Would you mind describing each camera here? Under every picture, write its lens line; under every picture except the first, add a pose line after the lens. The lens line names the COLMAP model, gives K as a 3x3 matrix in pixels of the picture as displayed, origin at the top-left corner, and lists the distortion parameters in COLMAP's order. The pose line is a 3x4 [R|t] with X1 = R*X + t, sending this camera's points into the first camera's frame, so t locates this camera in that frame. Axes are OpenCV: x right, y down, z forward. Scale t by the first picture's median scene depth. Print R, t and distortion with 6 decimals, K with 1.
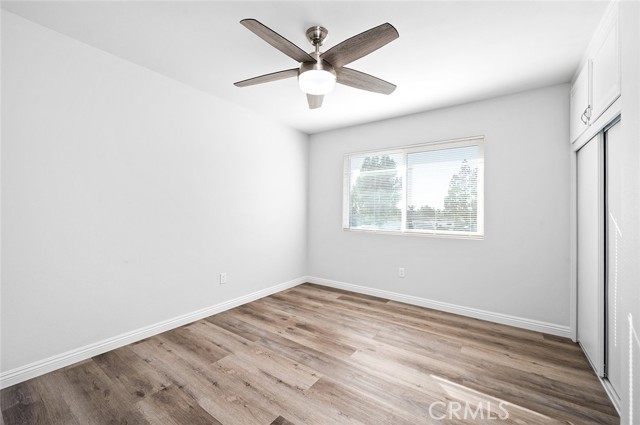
lens RADIAL K [[271.7, 0, 326.2], [0, 271.7, 214.0], [0, 0, 1]] dist [0.005572, 0.000208]
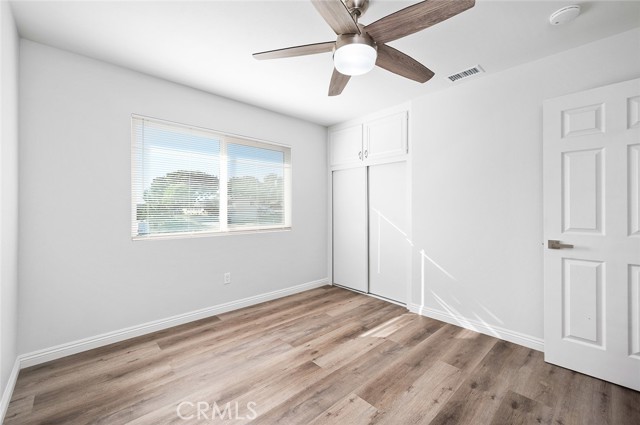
lens RADIAL K [[271.7, 0, 320.5], [0, 271.7, 207.9], [0, 0, 1]] dist [0.005572, 0.000208]
pose [[0.177798, -0.008084, 0.984034, -0.709669], [0.008276, 0.999943, 0.006719, -0.018499], [-0.984032, 0.006949, 0.177855, 0.736476]]
